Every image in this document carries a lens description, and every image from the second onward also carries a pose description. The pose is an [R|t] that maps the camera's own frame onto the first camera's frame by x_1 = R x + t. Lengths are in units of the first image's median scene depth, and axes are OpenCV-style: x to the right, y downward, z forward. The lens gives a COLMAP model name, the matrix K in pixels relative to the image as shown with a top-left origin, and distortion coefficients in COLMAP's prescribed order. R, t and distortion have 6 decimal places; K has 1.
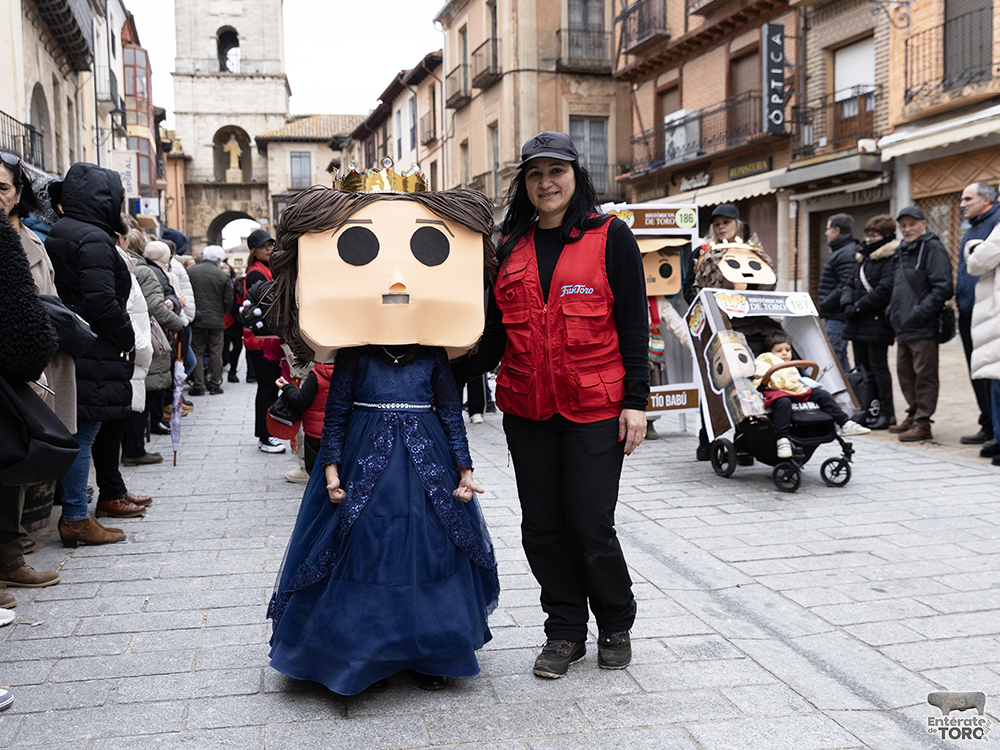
lens RADIAL K [[1033.0, 0, 498.1], [0, 1033.0, 378.3], [0, 0, 1]] dist [-0.000043, -0.003999]
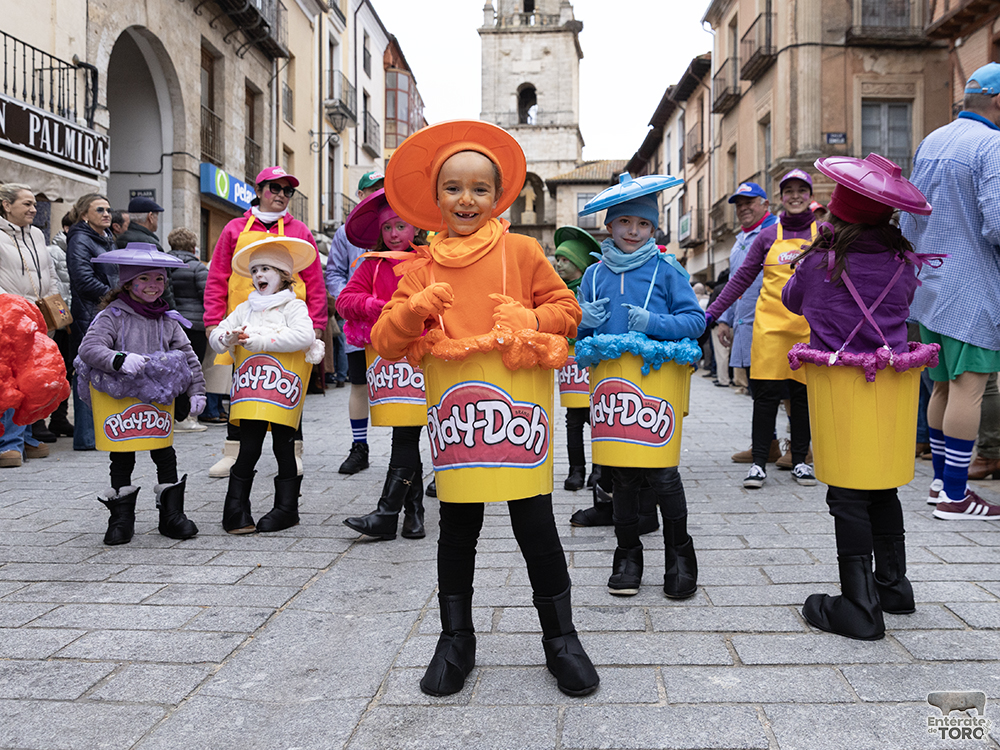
lens RADIAL K [[880.4, 0, 572.7], [0, 880.4, 344.5], [0, 0, 1]] dist [0.009876, -0.003253]
pose [[0.973211, 0.016648, -0.229311, 0.004548], [-0.032166, 0.997425, -0.064100, -0.005896], [0.227653, 0.069759, 0.971240, 0.125123]]
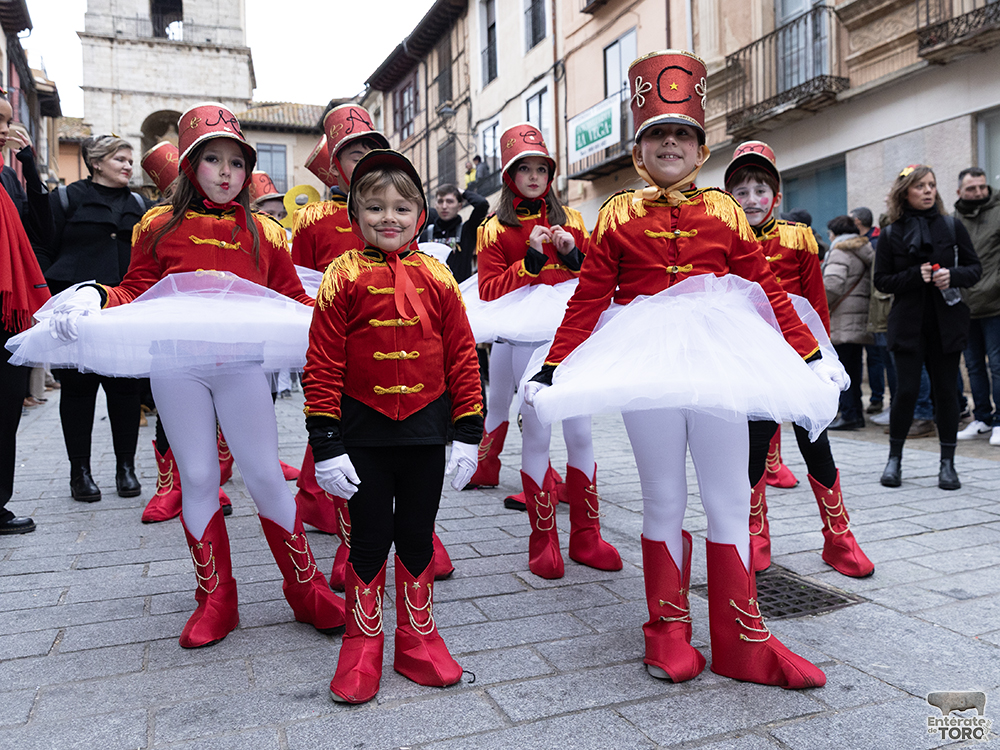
lens RADIAL K [[893.6, 0, 624.8], [0, 893.6, 352.3], [0, 0, 1]] dist [0.007723, -0.002368]
pose [[0.978378, -0.005715, 0.206748, -0.077208], [0.020970, 0.997208, -0.071672, -0.023103], [-0.205761, 0.074458, 0.975766, 0.337844]]
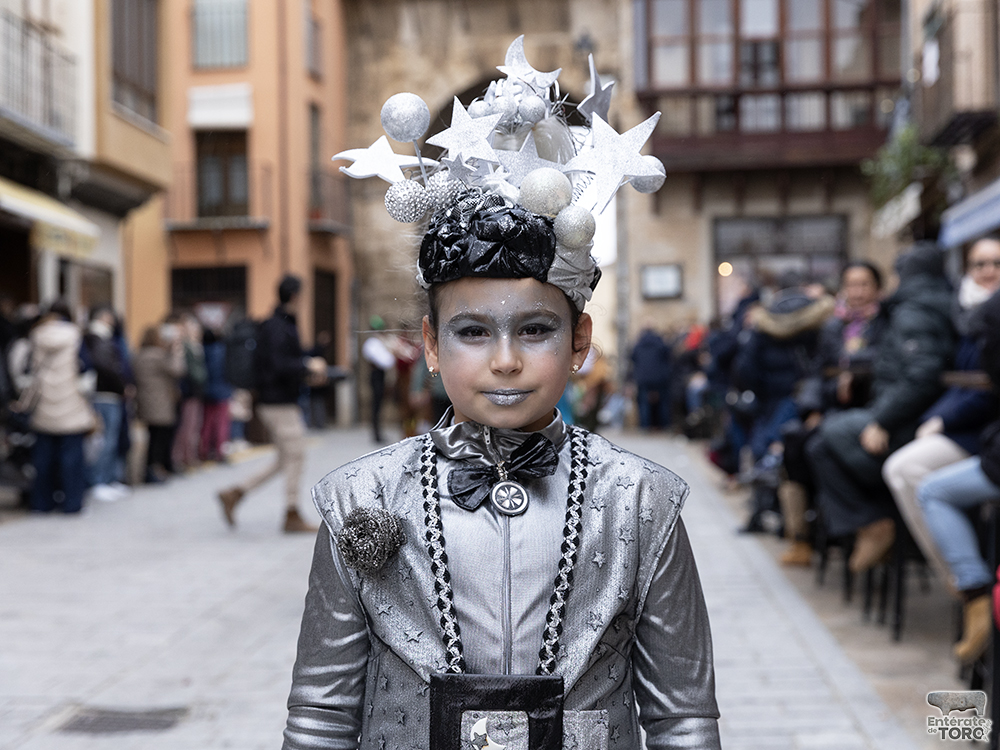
lens RADIAL K [[1617.9, 0, 500.0], [0, 1617.9, 375.0], [0, 0, 1]] dist [0.012272, 0.048221]
pose [[0.938533, -0.002835, -0.345177, -0.112359], [-0.020073, 0.997826, -0.062775, -0.056340], [0.344605, 0.065846, 0.936436, 0.616423]]
